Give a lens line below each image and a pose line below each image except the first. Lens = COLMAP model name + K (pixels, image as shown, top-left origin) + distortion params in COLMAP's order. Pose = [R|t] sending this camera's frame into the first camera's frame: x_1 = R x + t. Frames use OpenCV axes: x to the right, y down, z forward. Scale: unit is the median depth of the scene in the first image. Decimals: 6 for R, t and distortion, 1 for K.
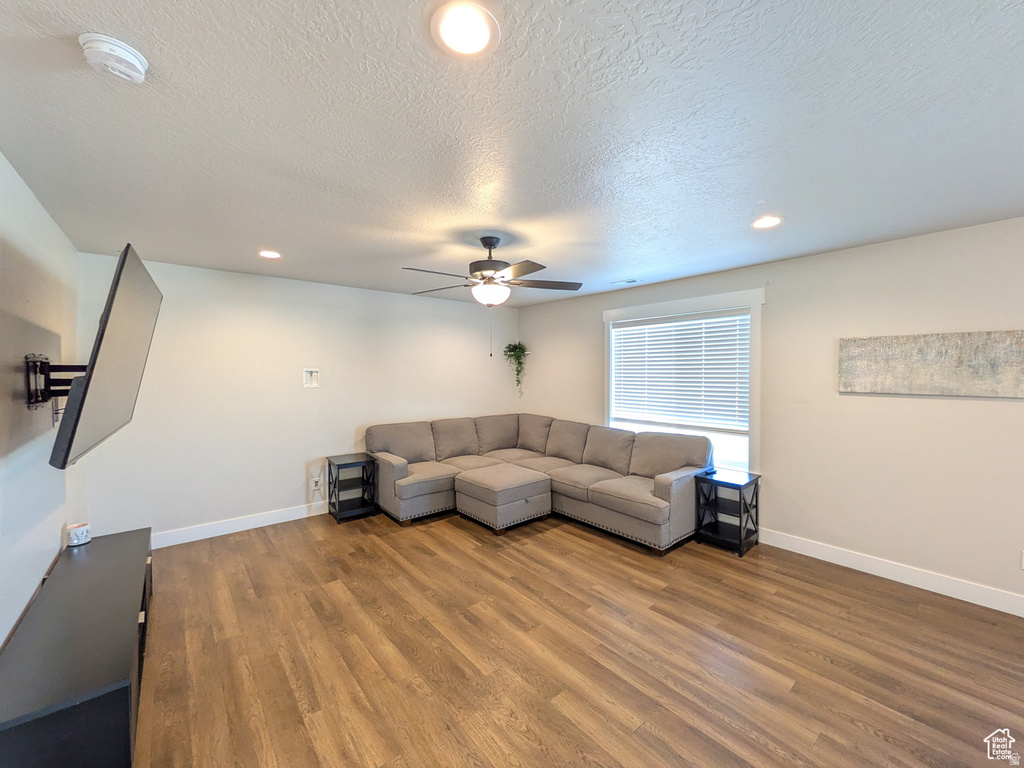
lens RADIAL K [[406.2, 0, 514.9], [0, 406.2, 381.8], [0, 0, 1]] dist [-0.001454, -0.000476]
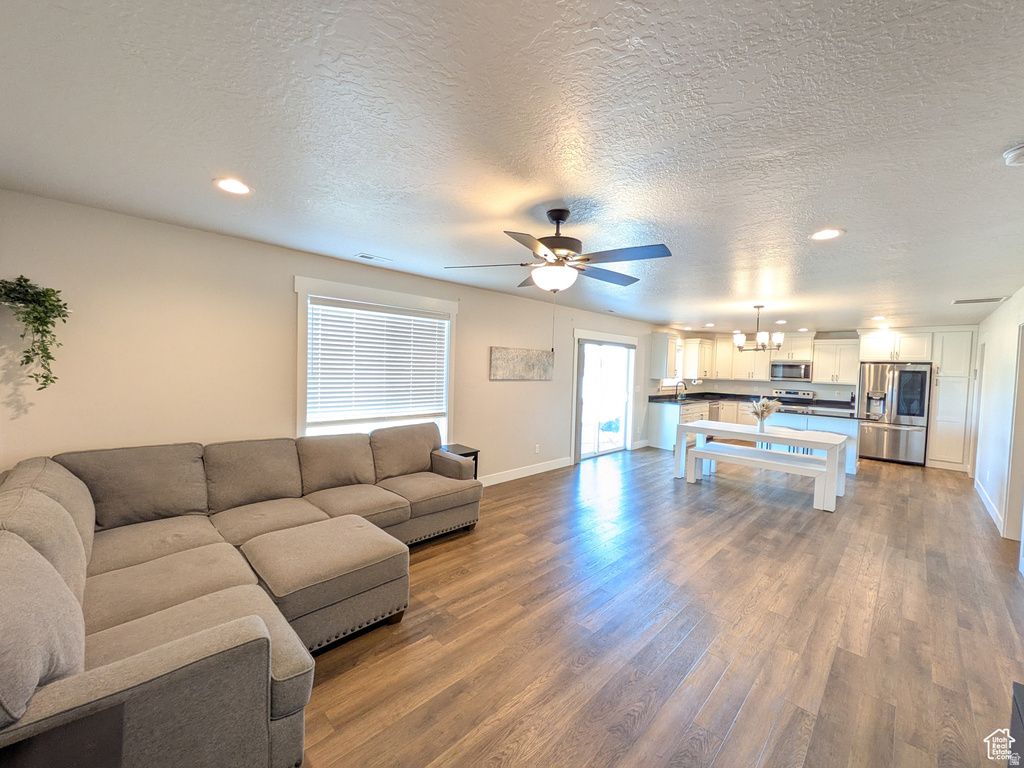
lens RADIAL K [[406.2, 0, 514.9], [0, 406.2, 381.8], [0, 0, 1]] dist [-0.001454, -0.000476]
pose [[-0.091930, -0.037349, 0.995065, -0.849470], [-0.004905, 0.999301, 0.037055, -0.027575], [-0.995753, -0.001475, -0.092049, 1.094571]]
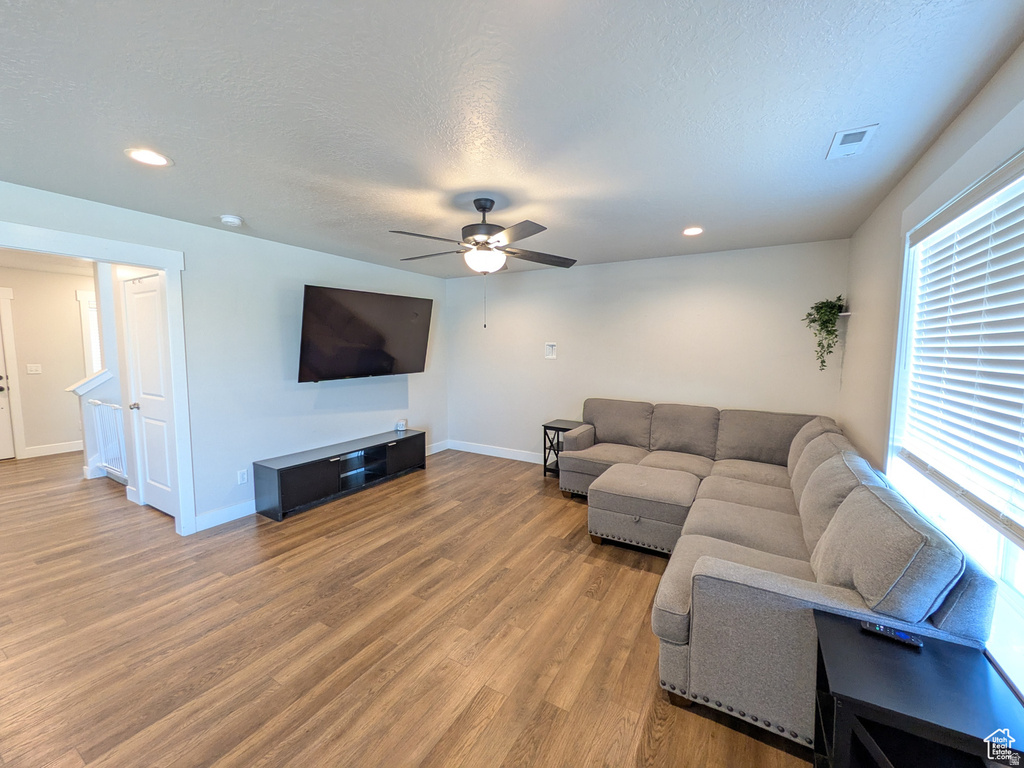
lens RADIAL K [[410.3, 0, 516.3], [0, 410.3, 385.0], [0, 0, 1]] dist [0.002729, 0.000294]
pose [[0.336823, 0.092511, -0.937012, 0.827665], [-0.033584, 0.995709, 0.086233, -0.011506], [0.940969, 0.002424, 0.338484, 0.703942]]
